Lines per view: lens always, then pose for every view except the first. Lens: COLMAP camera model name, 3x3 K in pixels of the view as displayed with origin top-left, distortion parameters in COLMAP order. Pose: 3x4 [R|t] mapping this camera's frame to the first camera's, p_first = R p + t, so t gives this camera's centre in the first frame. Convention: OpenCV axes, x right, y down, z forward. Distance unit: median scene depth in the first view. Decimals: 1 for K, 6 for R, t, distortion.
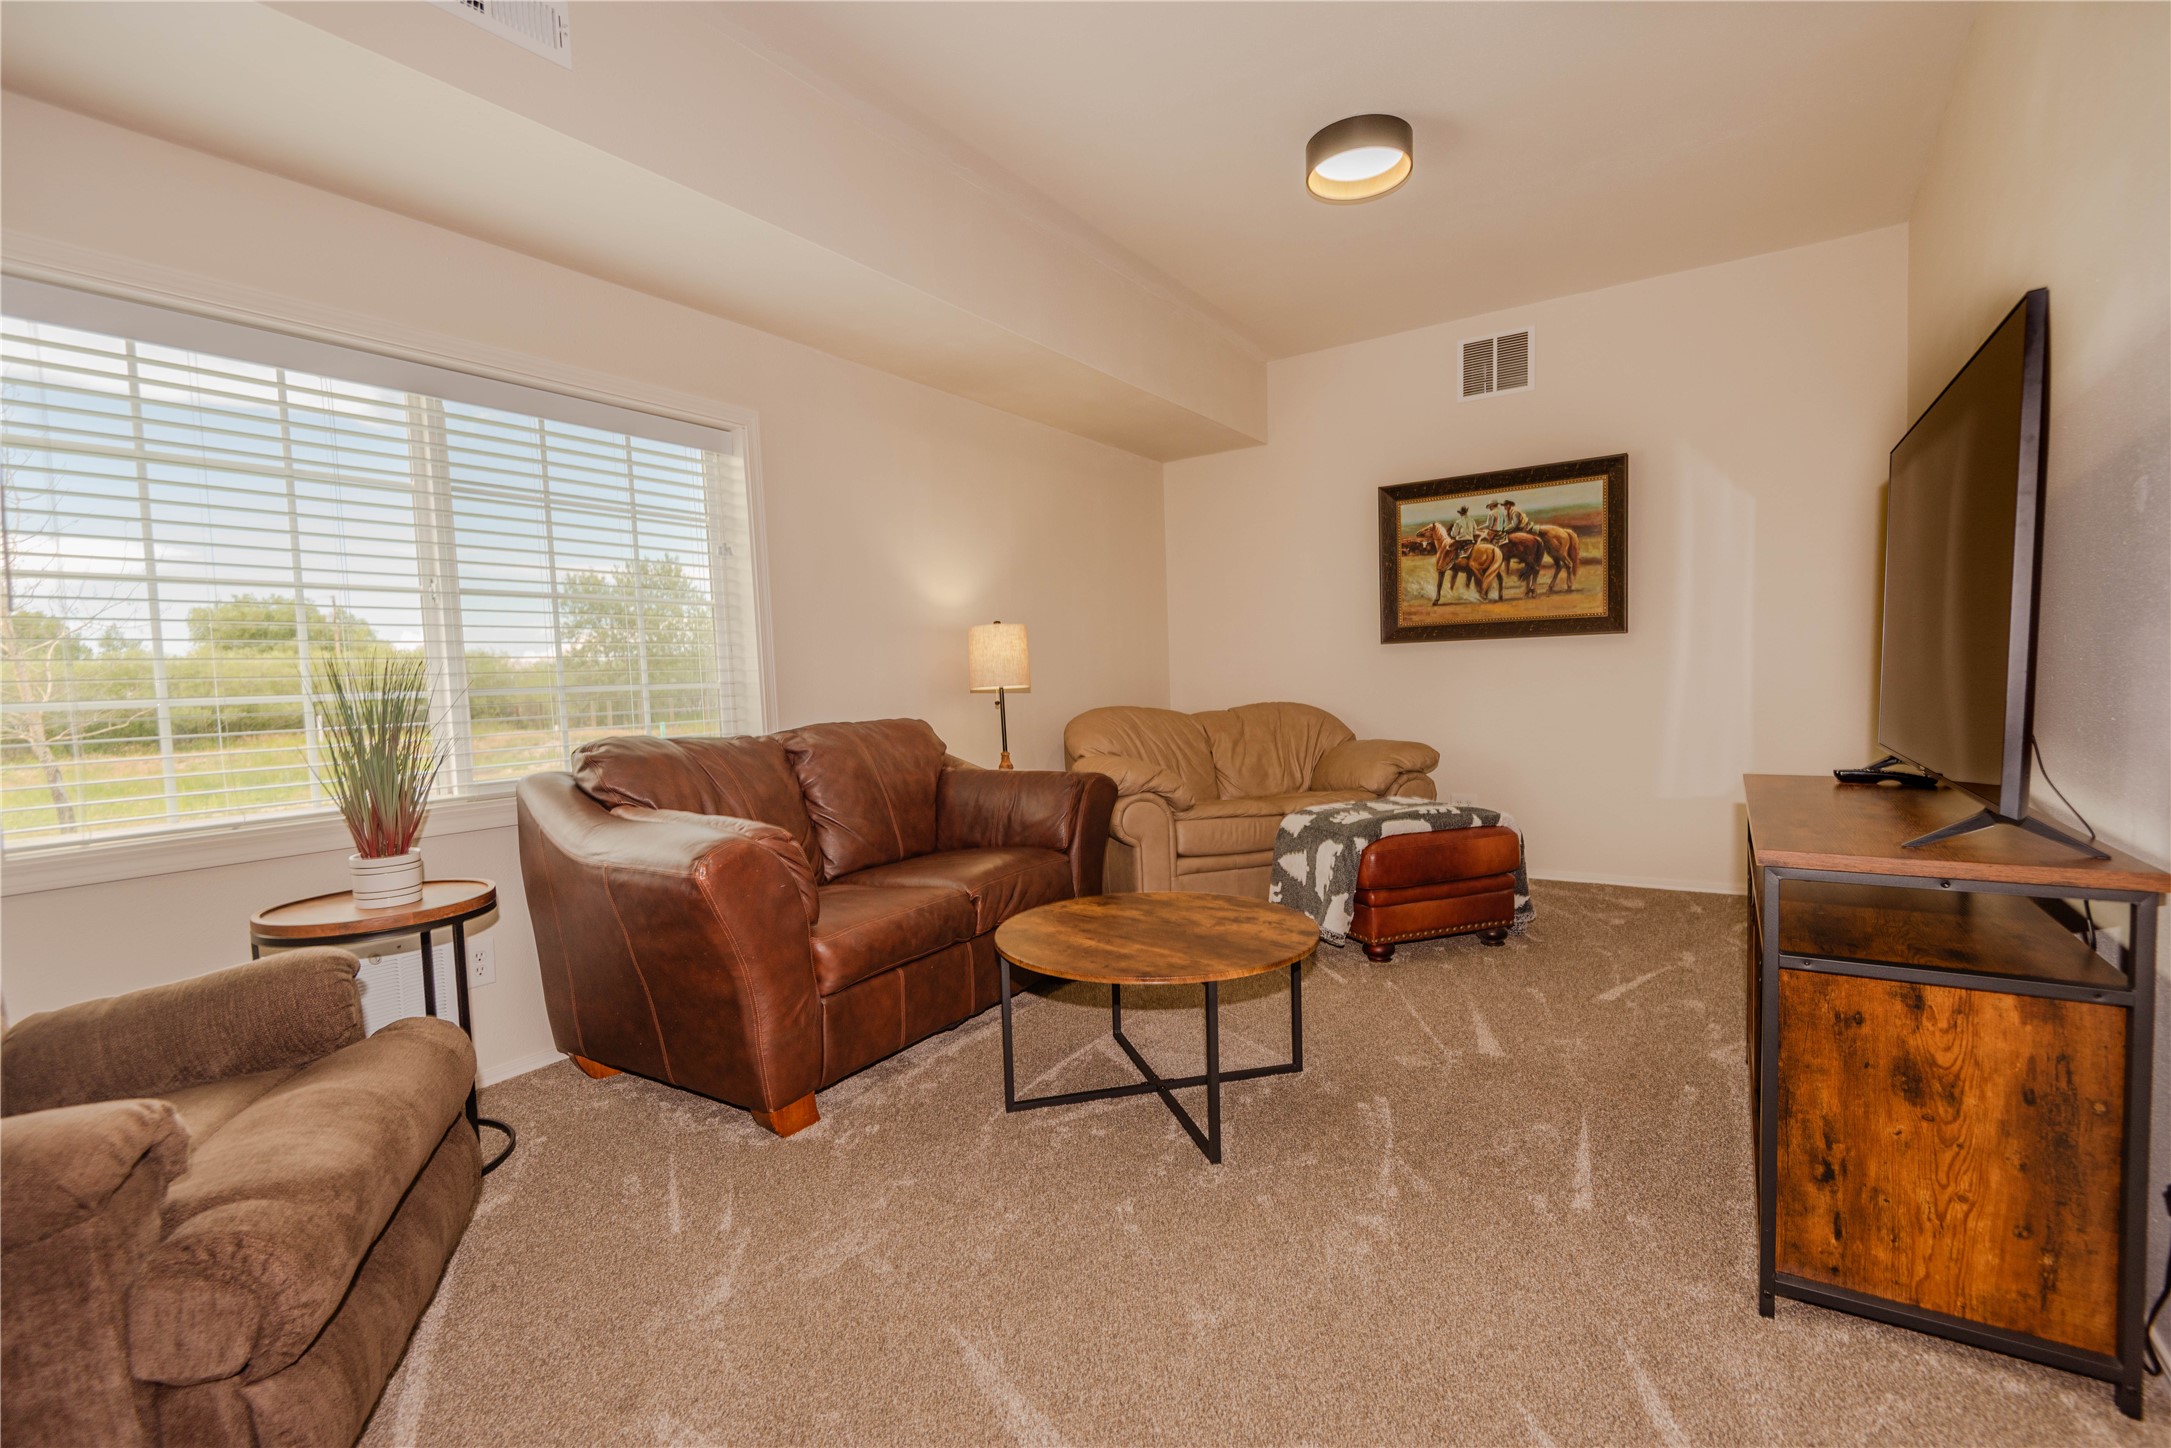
lens RADIAL K [[983.8, 0, 1086.4], [0, 983.8, 746.1], [0, 0, 1]] dist [0.003843, 0.000028]
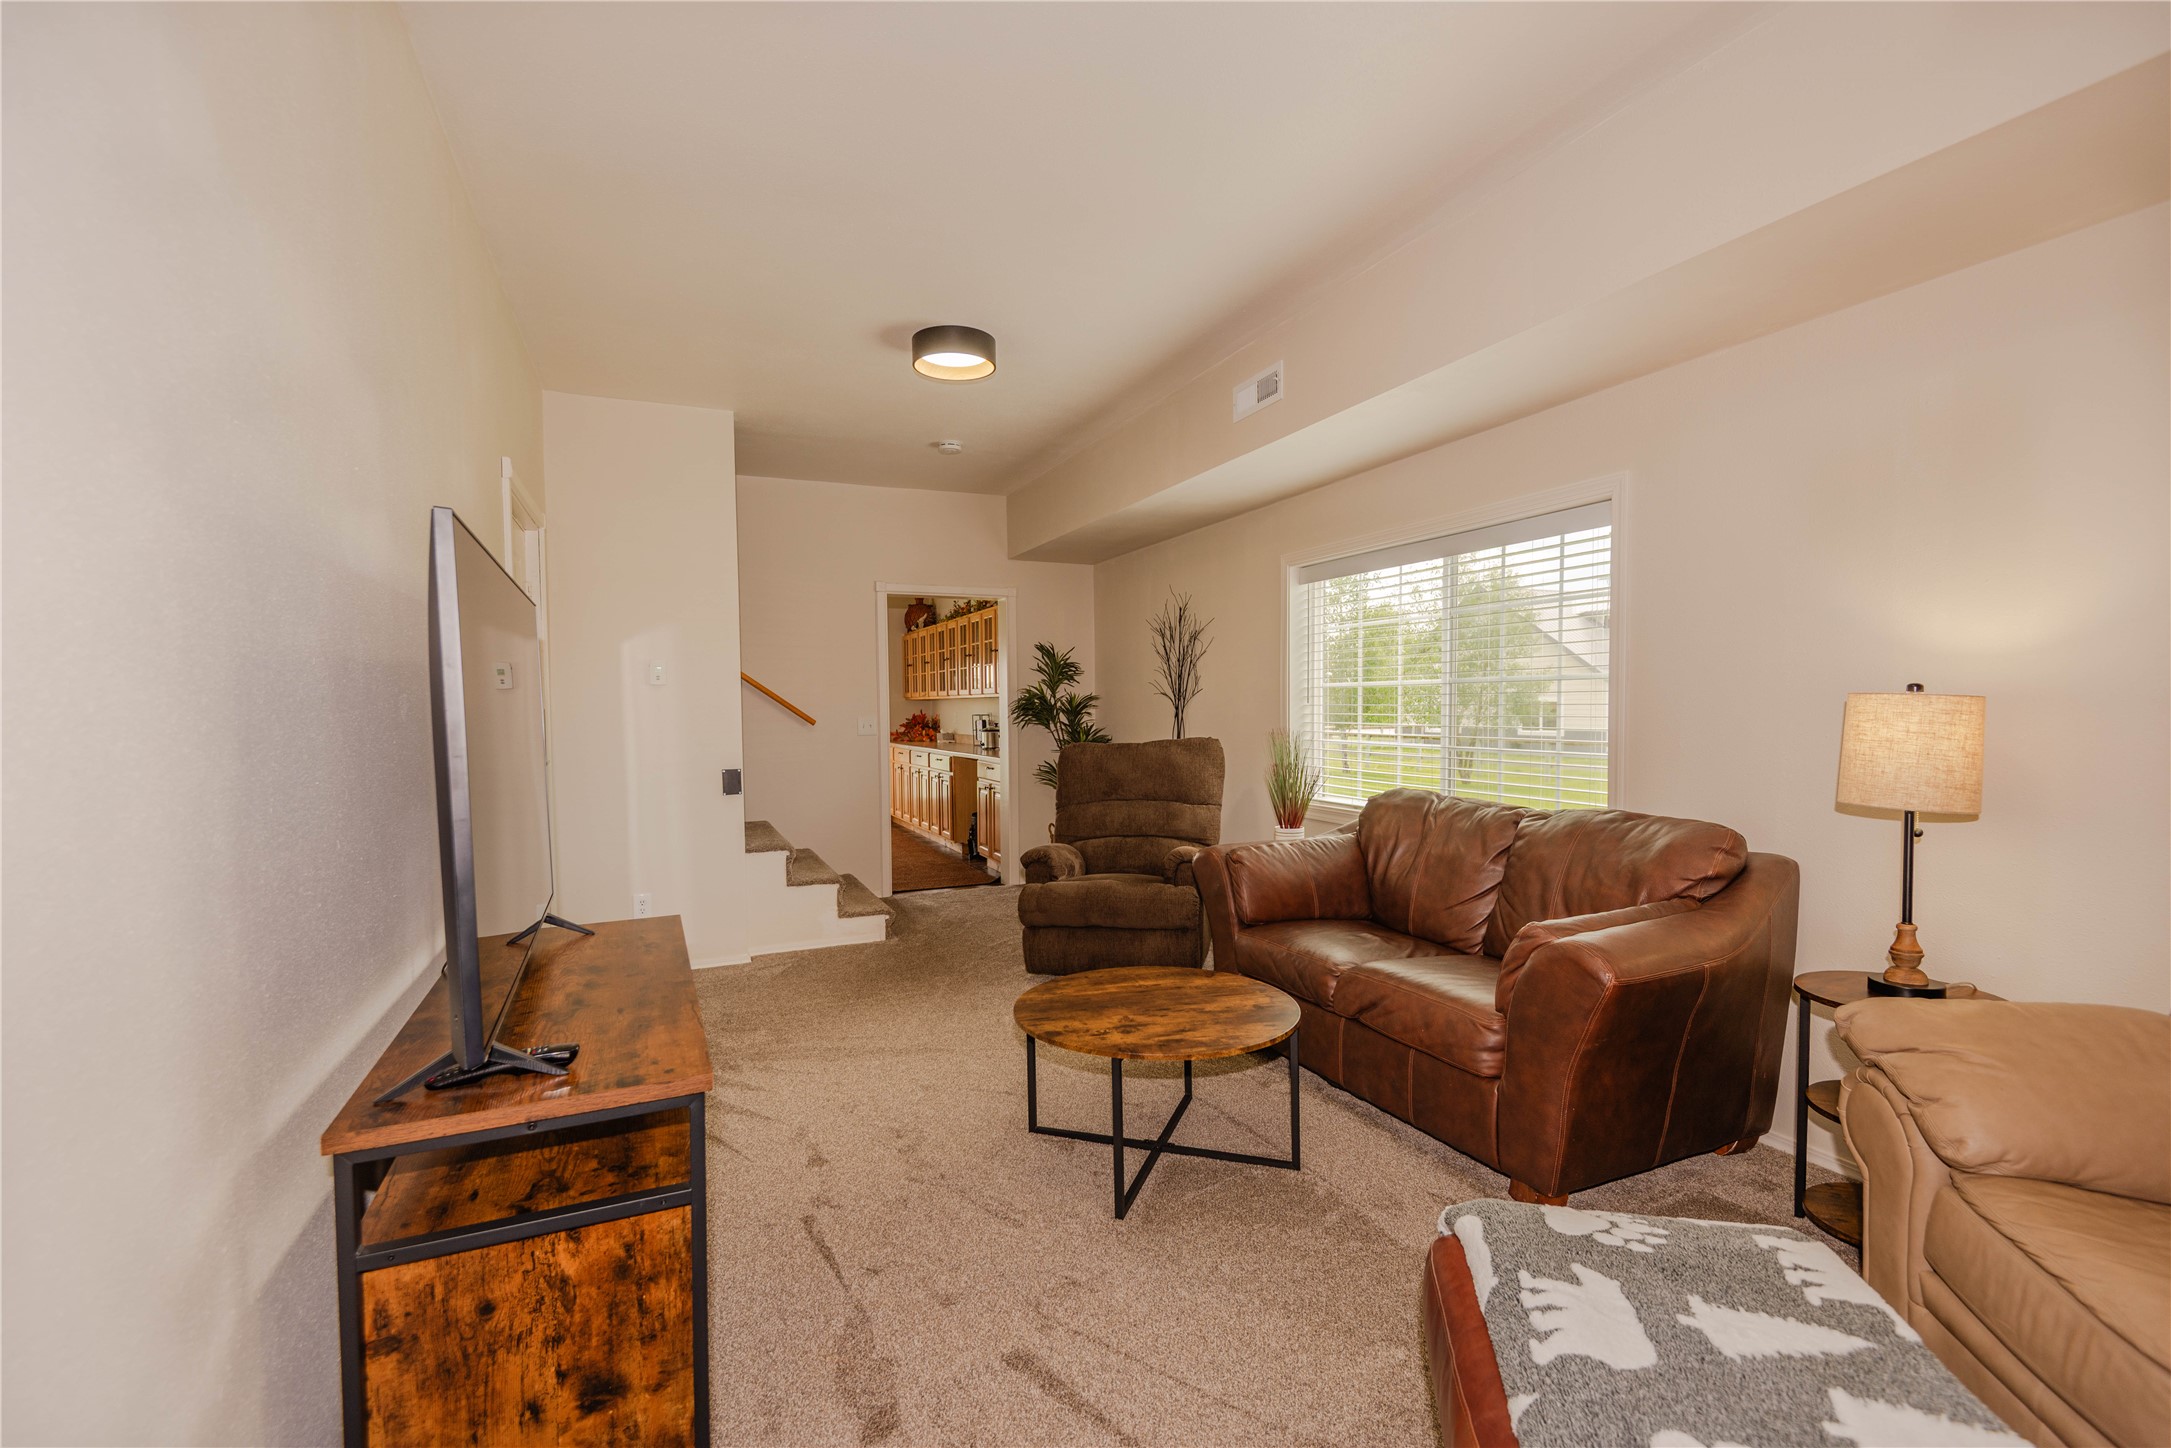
lens RADIAL K [[983.8, 0, 1086.4], [0, 983.8, 746.1], [0, 0, 1]] dist [0.003843, 0.000028]
pose [[-0.549440, 0.065428, -0.832968, 1.083039], [-0.038142, 0.993926, 0.103230, -0.232895], [0.834662, 0.088489, -0.543607, 1.600210]]
